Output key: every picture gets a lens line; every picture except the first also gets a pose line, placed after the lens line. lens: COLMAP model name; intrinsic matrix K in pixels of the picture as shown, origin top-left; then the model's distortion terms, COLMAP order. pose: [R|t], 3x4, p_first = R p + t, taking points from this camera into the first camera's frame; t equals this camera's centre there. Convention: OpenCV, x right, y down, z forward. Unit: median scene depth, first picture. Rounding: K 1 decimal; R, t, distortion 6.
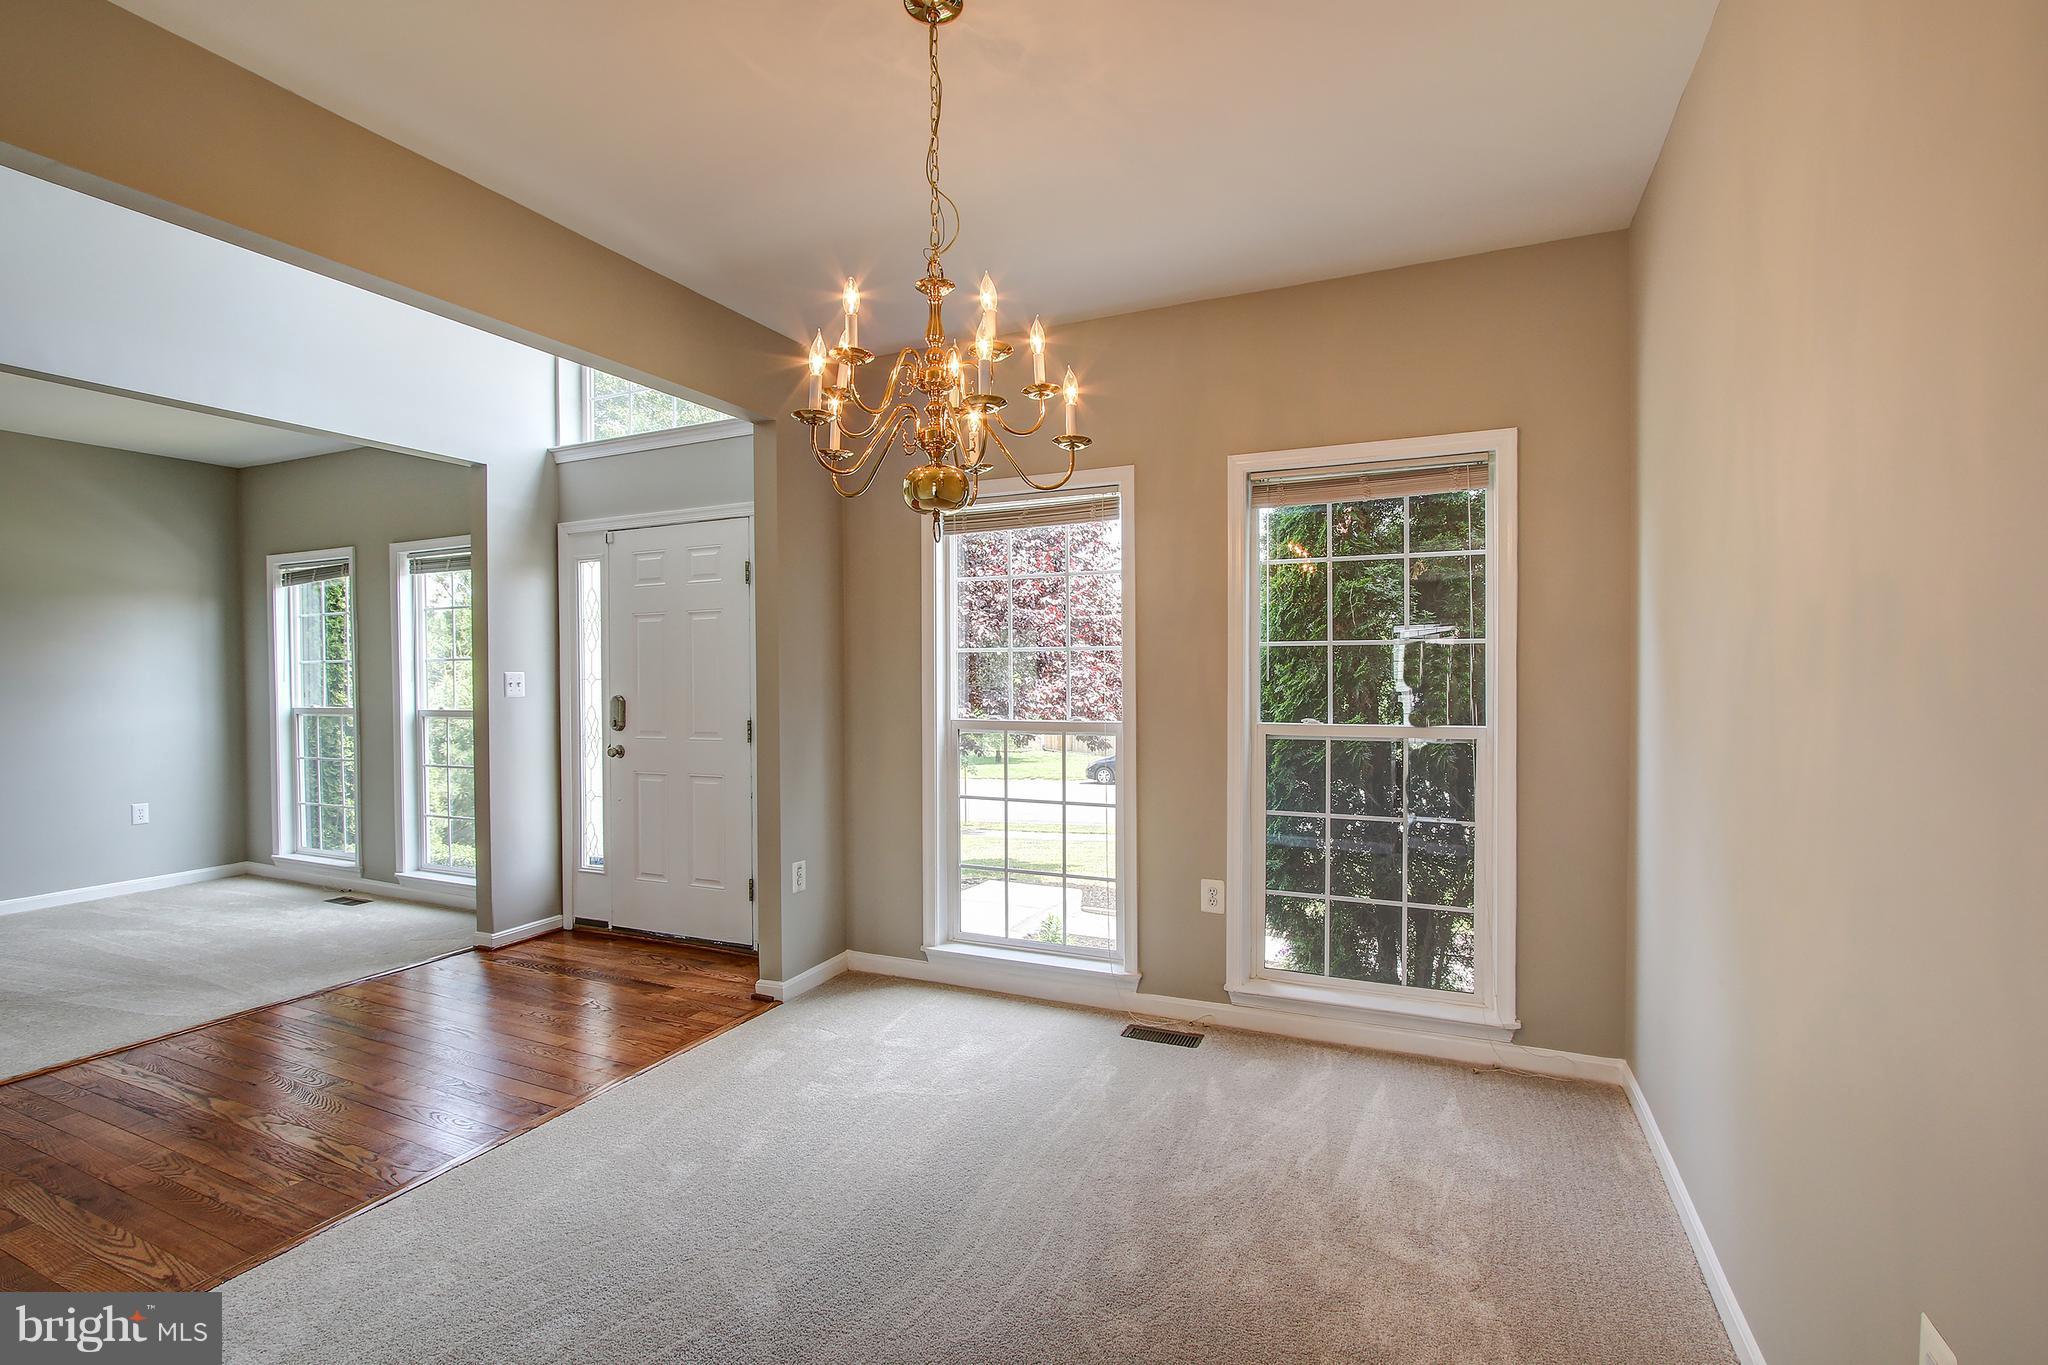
lens RADIAL K [[898.4, 0, 1030.9], [0, 898.4, 712.4], [0, 0, 1]] dist [-0.024752, 0.000590]
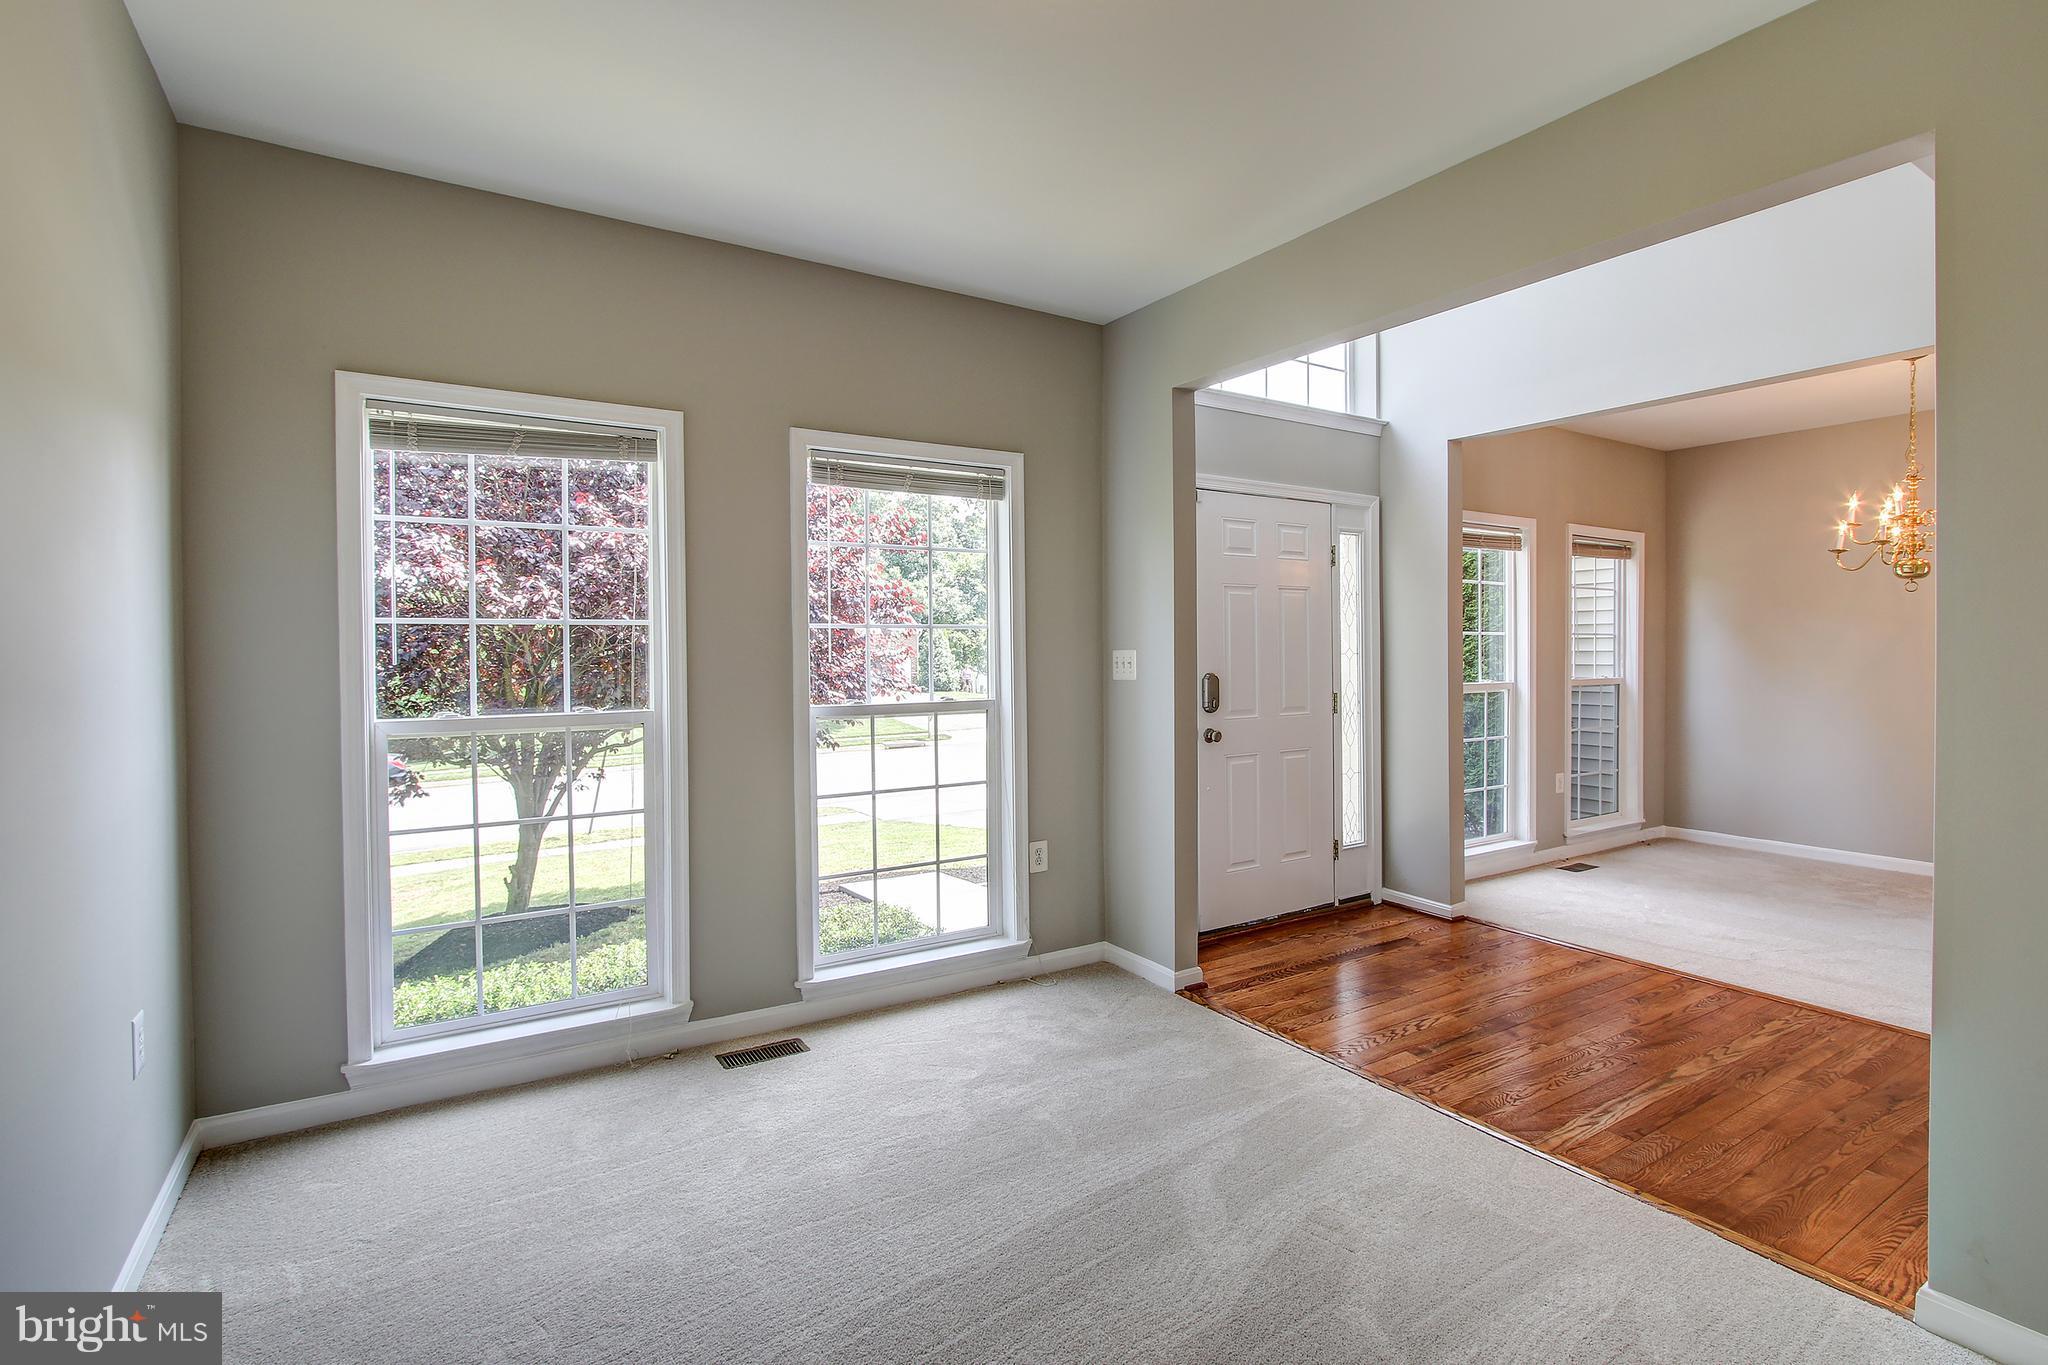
lens RADIAL K [[993.5, 0, 976.4], [0, 993.5, 661.4], [0, 0, 1]] dist [-0.020087, 0.001907]
pose [[0.570396, -0.005441, 0.821352, -1.198868], [0.035588, 0.999203, -0.018096, -0.016774], [-0.820598, 0.039552, 0.570135, 0.521584]]
